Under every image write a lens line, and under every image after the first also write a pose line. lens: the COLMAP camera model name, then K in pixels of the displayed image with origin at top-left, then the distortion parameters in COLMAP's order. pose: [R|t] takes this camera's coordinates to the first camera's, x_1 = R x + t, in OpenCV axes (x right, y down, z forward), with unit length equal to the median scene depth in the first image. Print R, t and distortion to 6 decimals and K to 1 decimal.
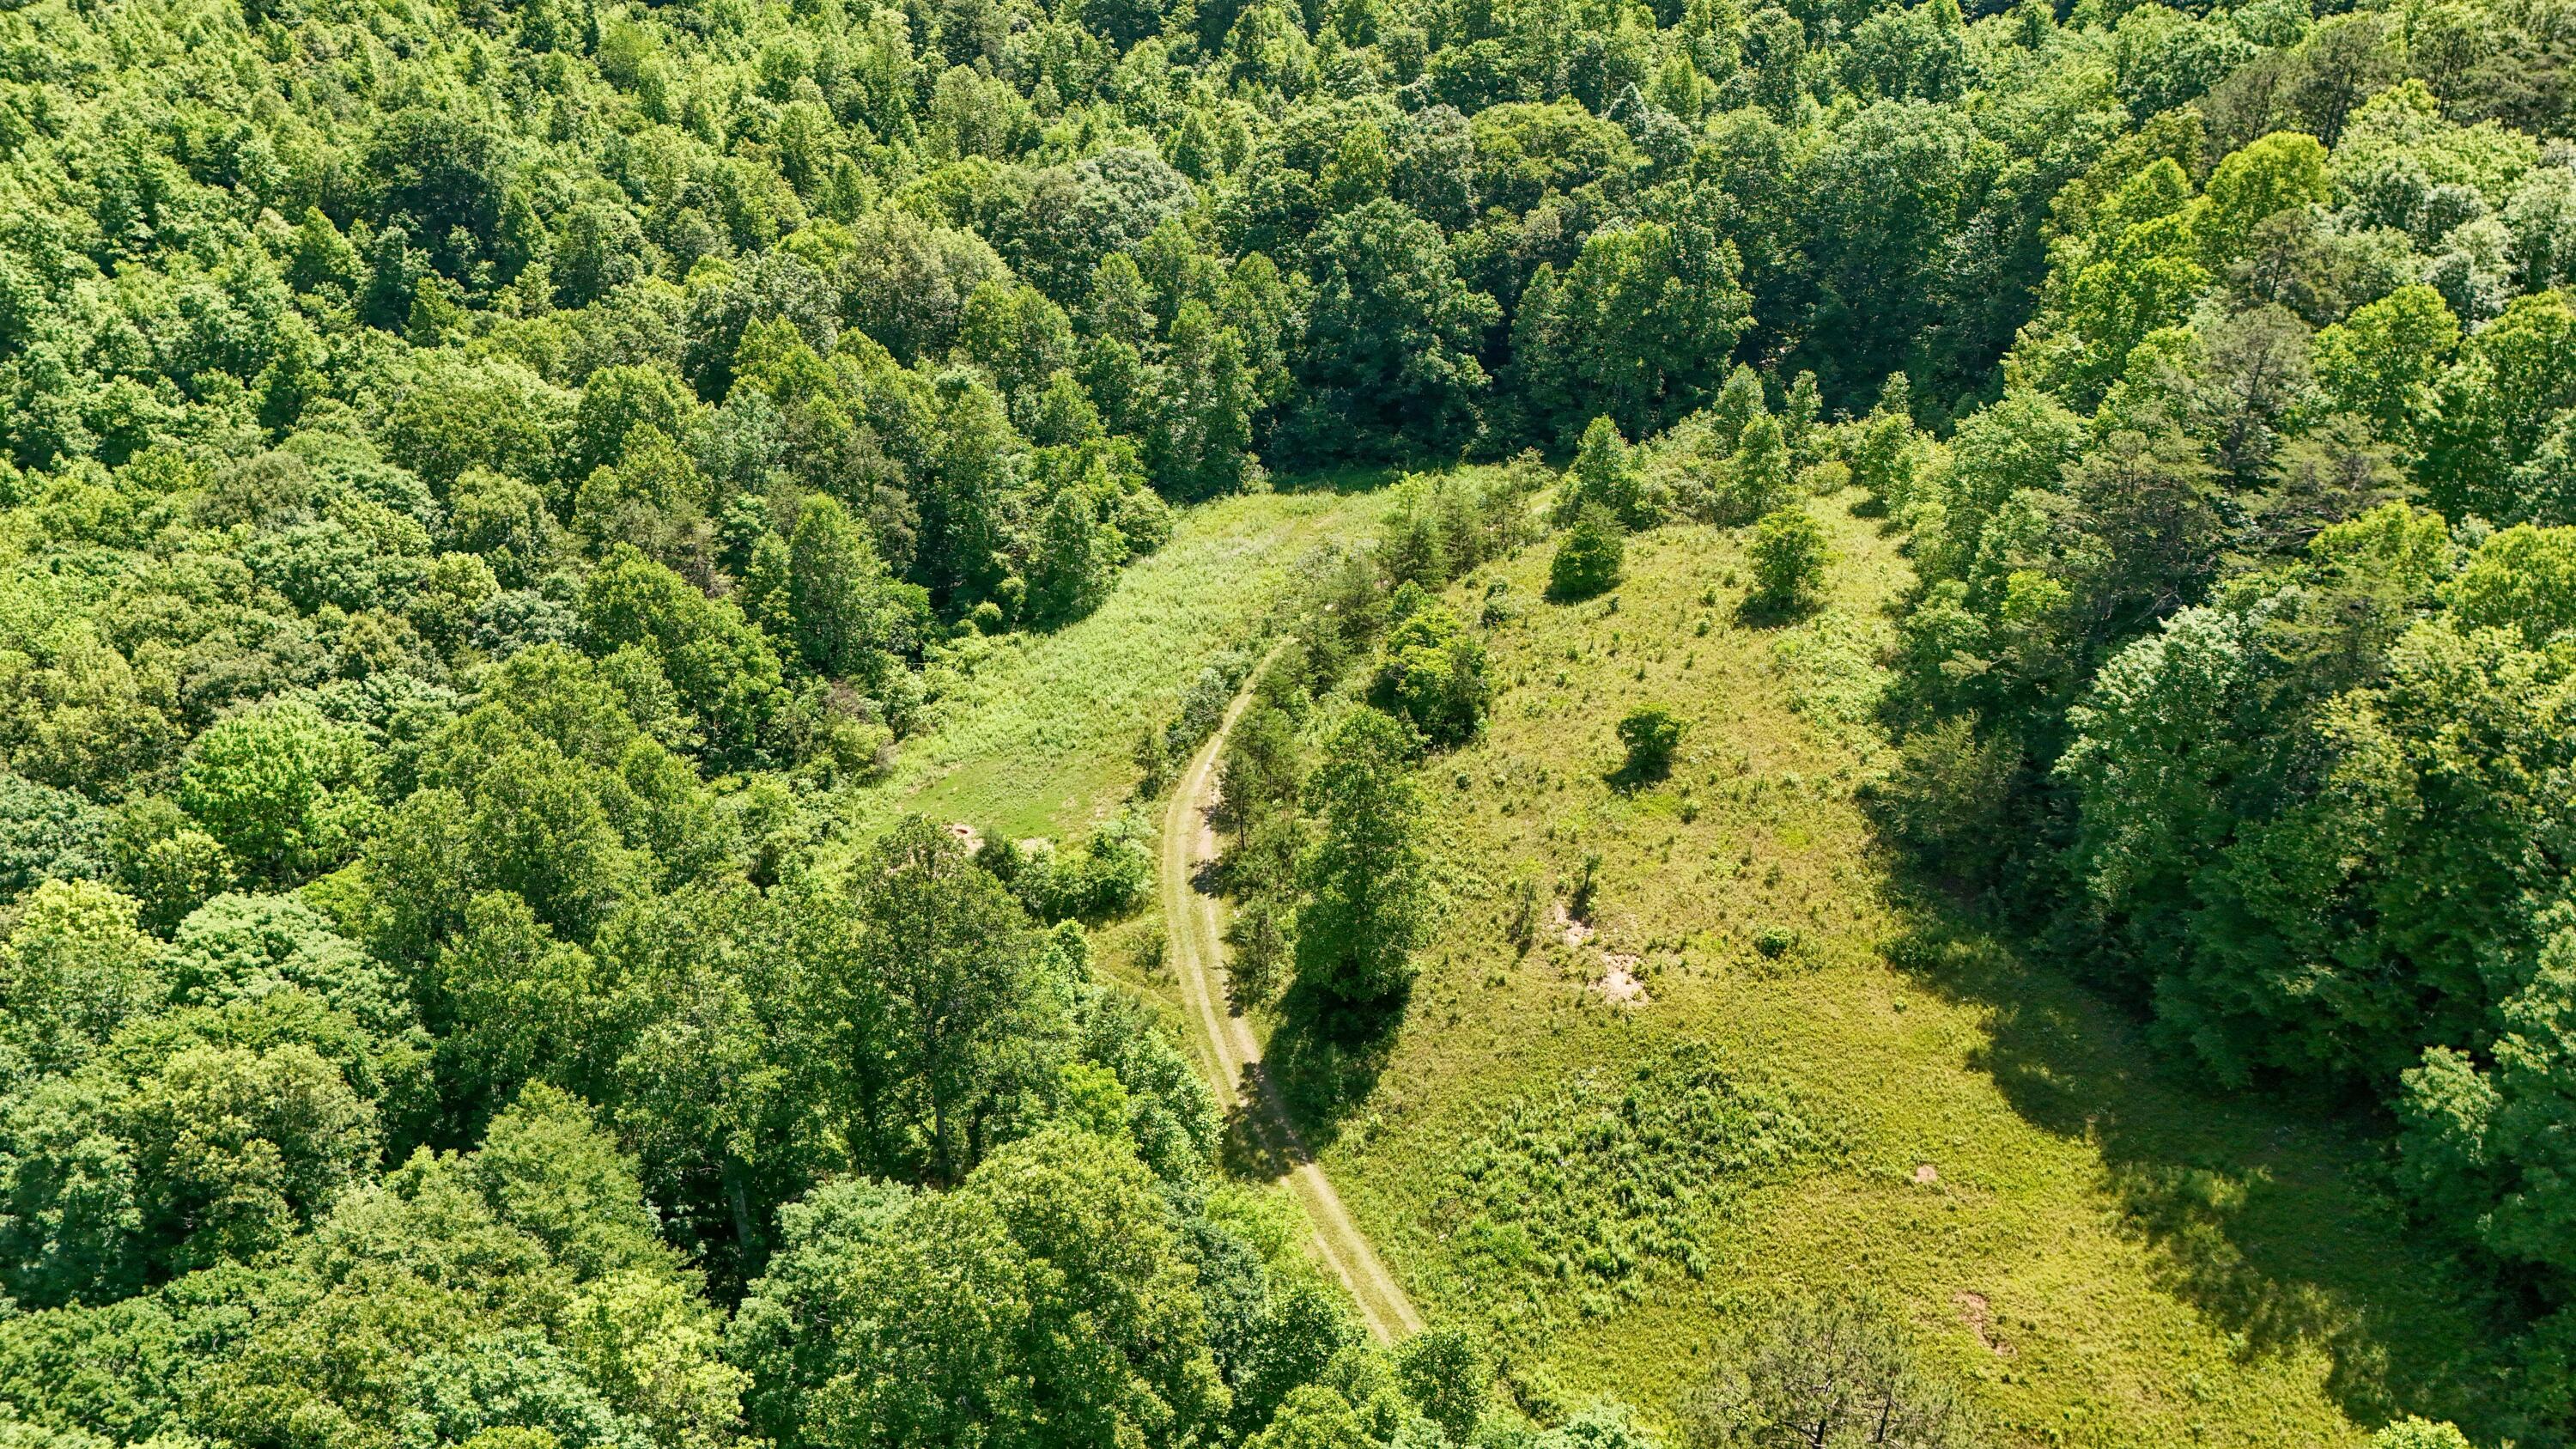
lens RADIAL K [[1888.3, 0, 1288.0], [0, 1888.3, 724.5], [0, 0, 1]] dist [0.073024, -0.078295]
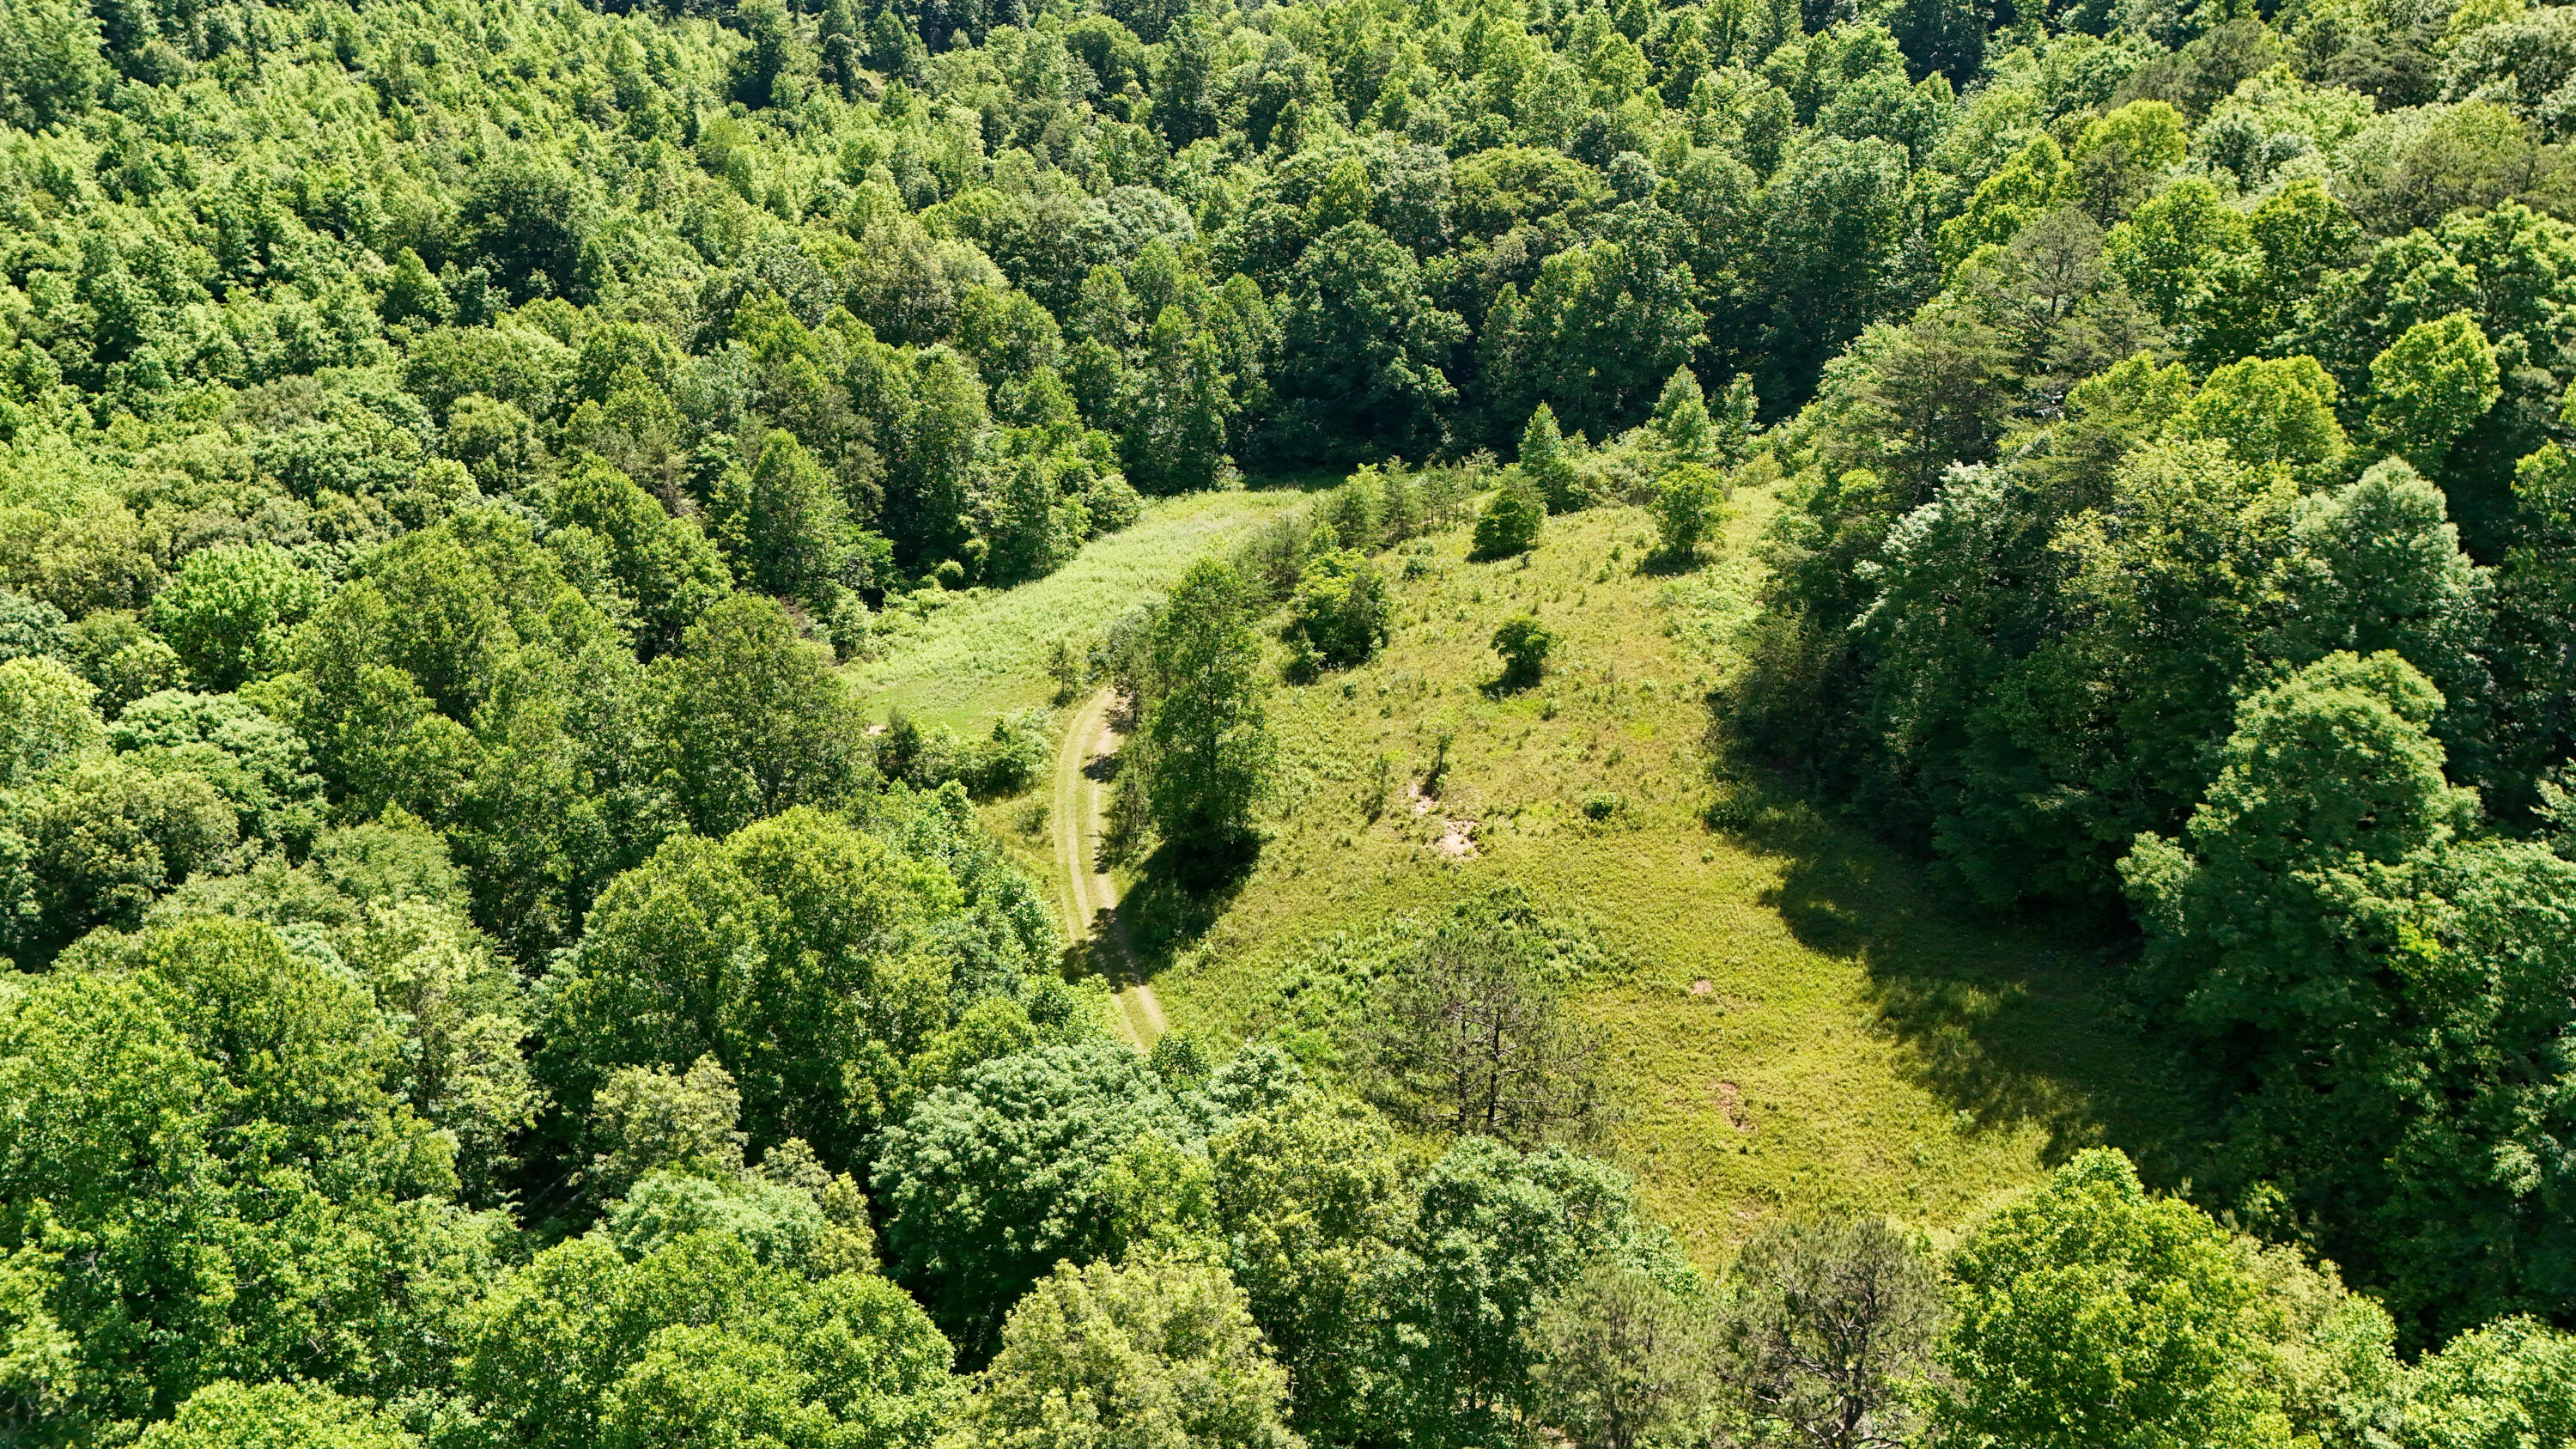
lens RADIAL K [[1888.3, 0, 1288.0], [0, 1888.3, 724.5], [0, 0, 1]] dist [0.073024, -0.078295]
pose [[0.997404, 0.030583, -0.065192, 0.110769], [-0.036435, 0.995225, -0.090553, 0.126123], [0.062111, 0.092693, 0.993756, -0.042430]]
